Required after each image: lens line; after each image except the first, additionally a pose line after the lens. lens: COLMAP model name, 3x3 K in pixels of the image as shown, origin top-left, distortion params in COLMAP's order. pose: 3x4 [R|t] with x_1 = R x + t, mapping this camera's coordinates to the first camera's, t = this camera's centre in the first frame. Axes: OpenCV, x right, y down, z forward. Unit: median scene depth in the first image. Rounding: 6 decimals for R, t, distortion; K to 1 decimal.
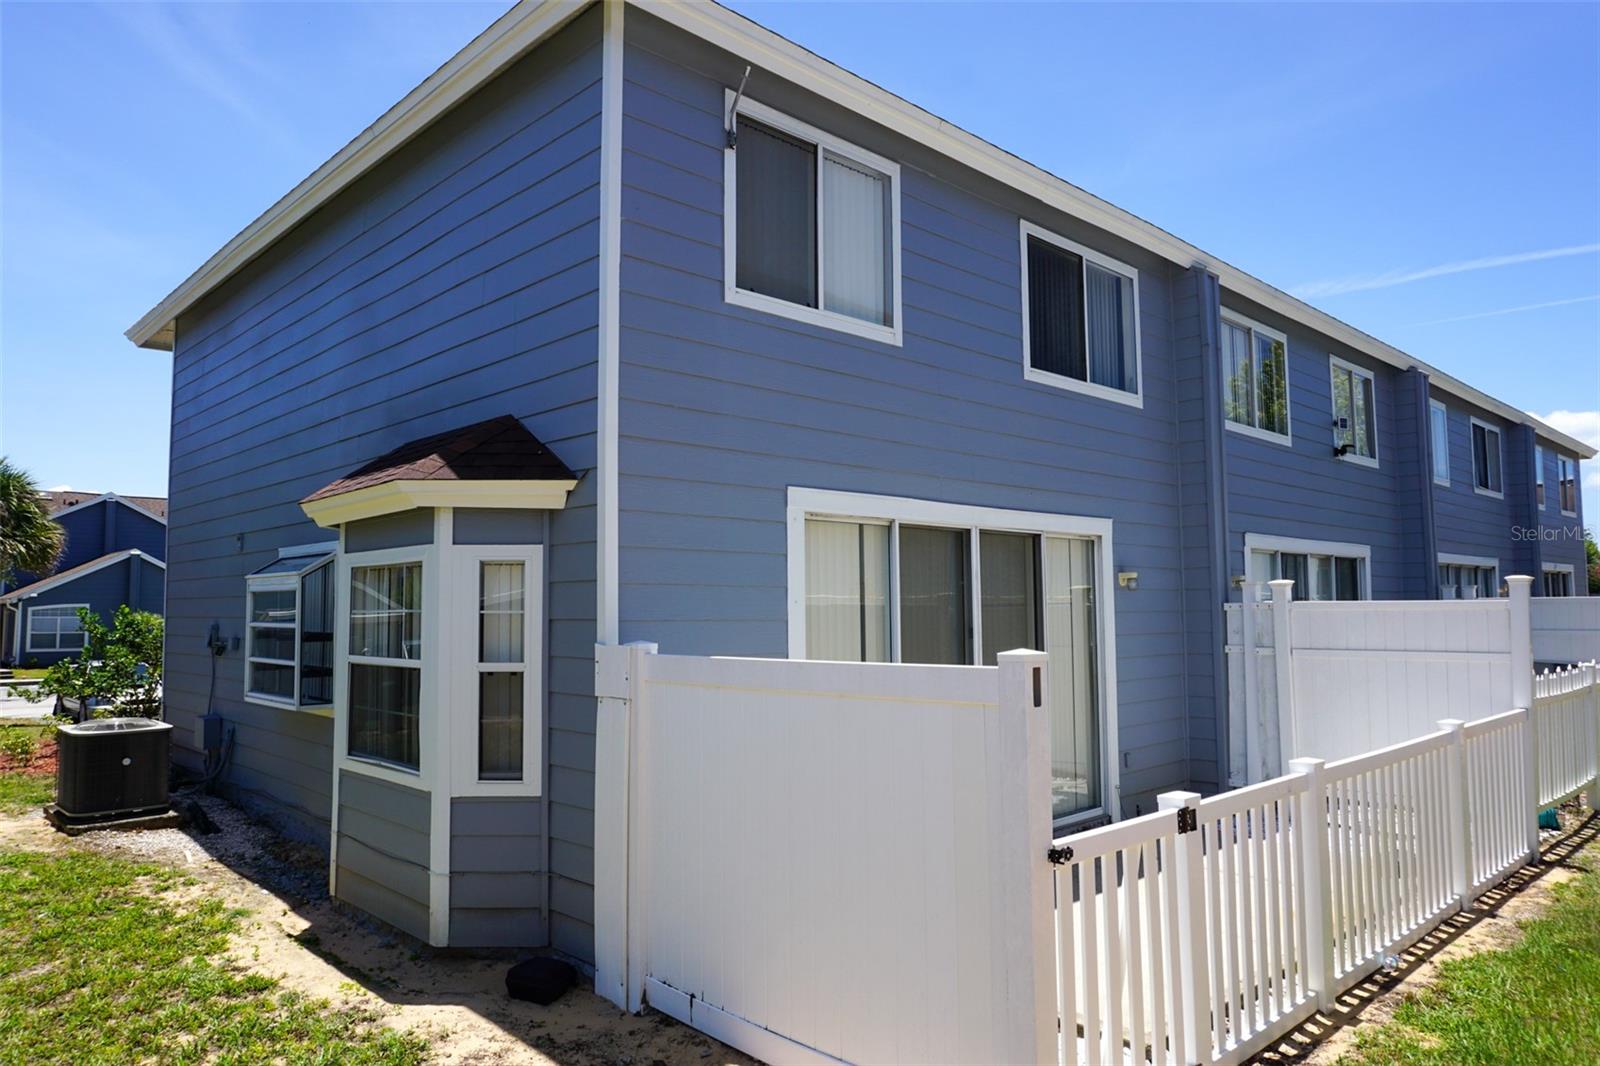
lens RADIAL K [[1062.4, 0, 800.0], [0, 1062.4, 533.0], [0, 0, 1]] dist [-0.033569, 0.003039]
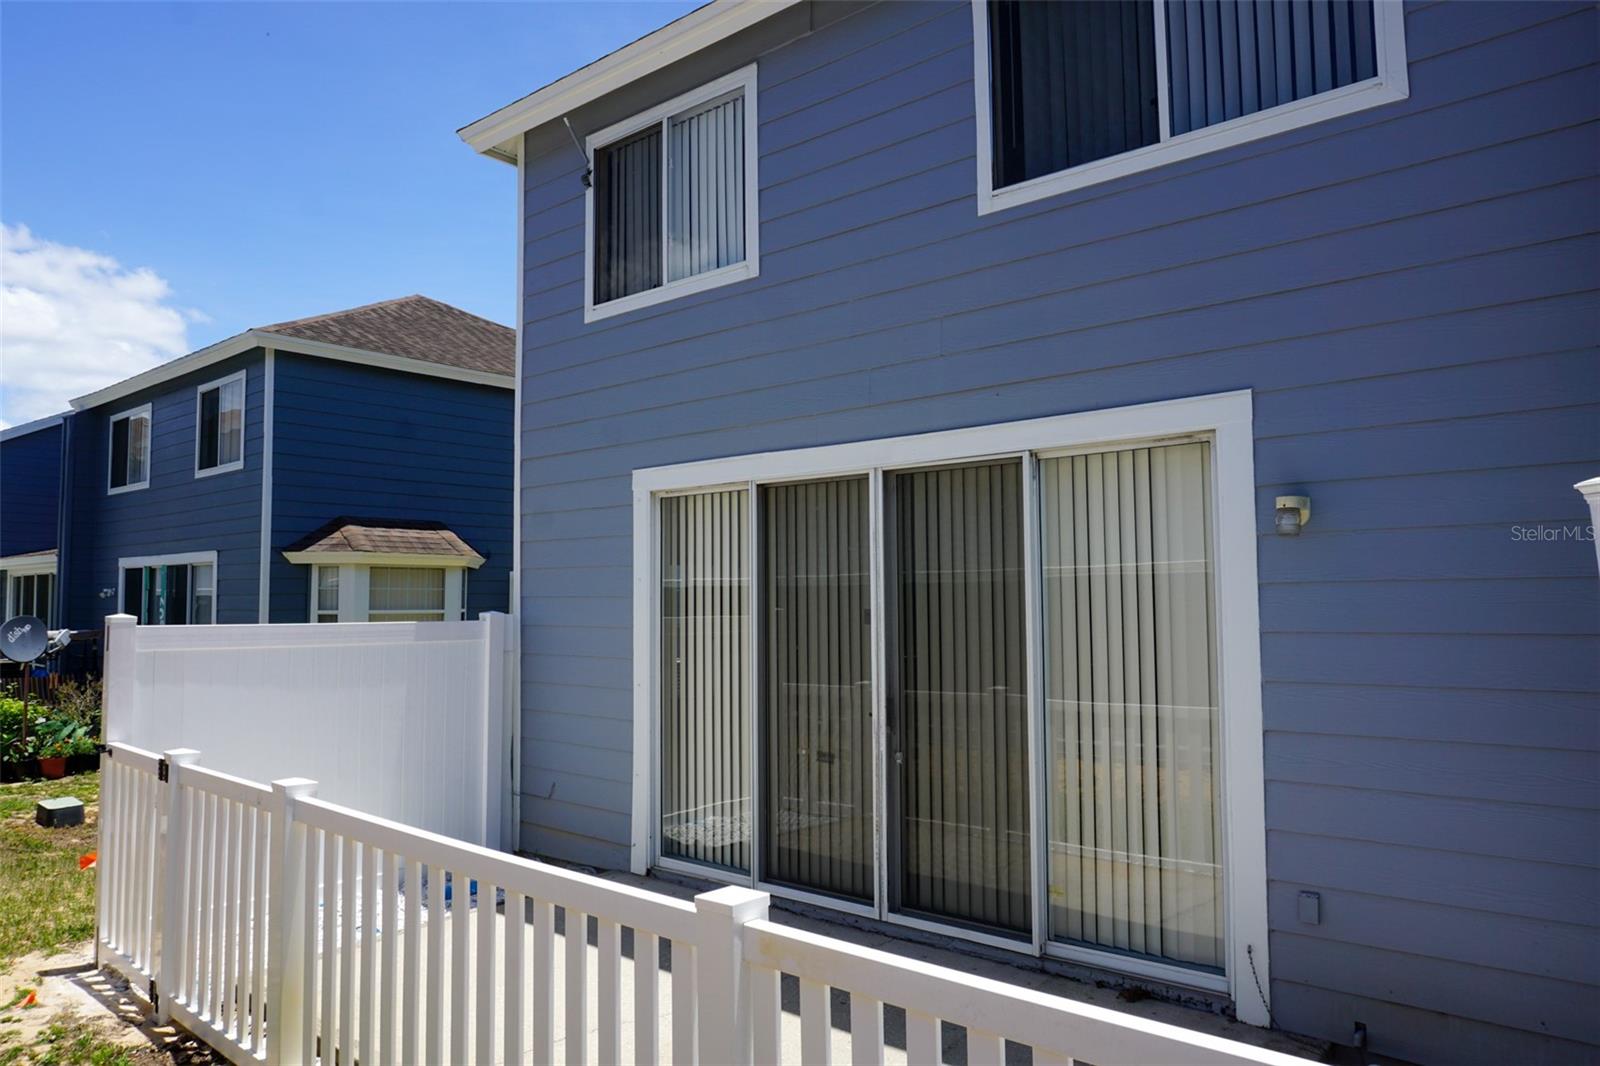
lens RADIAL K [[1062.4, 0, 800.0], [0, 1062.4, 533.0], [0, 0, 1]] dist [-0.033569, 0.003039]
pose [[0.090088, -0.051707, -0.994591, 0.932098], [0.081667, 0.995672, -0.044366, 0.069858], [0.992580, -0.077228, 0.093921, 0.936800]]
